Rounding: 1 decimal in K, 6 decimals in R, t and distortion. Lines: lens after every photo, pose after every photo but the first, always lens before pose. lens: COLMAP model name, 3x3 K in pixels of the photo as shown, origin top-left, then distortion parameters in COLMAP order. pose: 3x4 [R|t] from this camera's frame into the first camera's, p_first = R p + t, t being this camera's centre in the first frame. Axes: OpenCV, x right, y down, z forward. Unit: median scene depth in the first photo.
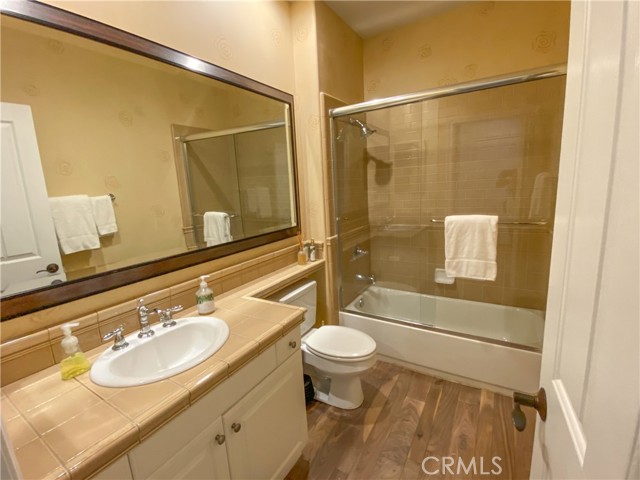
lens RADIAL K [[288.4, 0, 320.0], [0, 288.4, 240.0], [0, 0, 1]] dist [-0.010903, 0.000064]
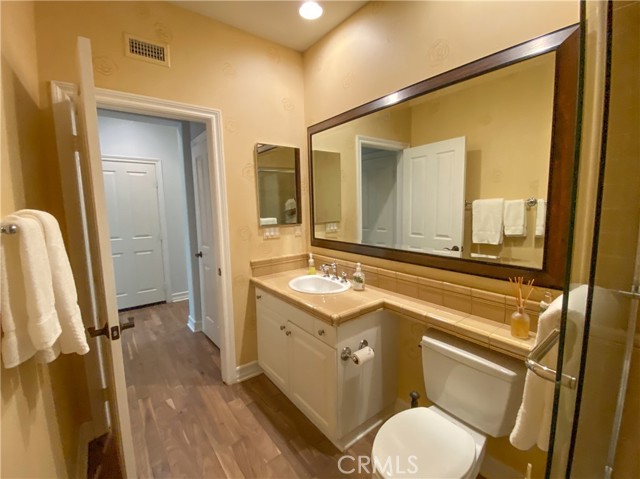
lens RADIAL K [[260.9, 0, 320.0], [0, 260.9, 239.5], [0, 0, 1]] dist [0.046510, -0.032445]
pose [[-0.329483, 0.181051, -0.926640, 0.632159], [-0.143348, 0.960472, 0.238631, -0.203426], [0.933216, 0.211457, -0.290506, 0.903210]]
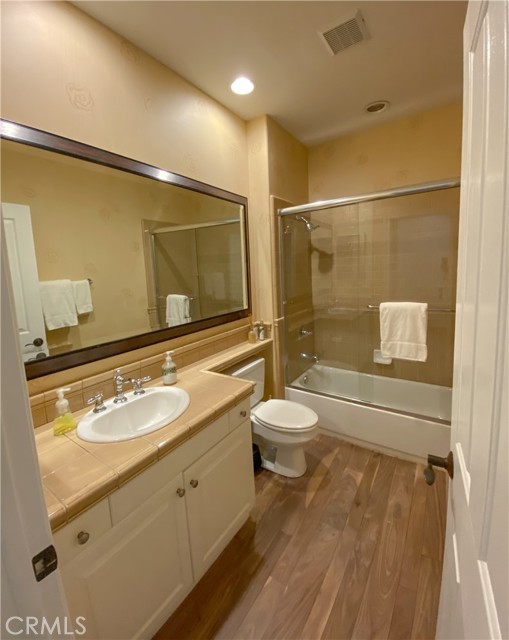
lens RADIAL K [[268.9, 0, 255.9], [0, 268.9, 302.6], [0, 0, 1]] dist [-0.000869, -0.000355]
pose [[0.998751, 0.013505, -0.048100, 0.000142], [-0.016568, 0.997820, -0.063874, -0.007986], [0.047133, 0.064591, 0.996798, -0.071469]]
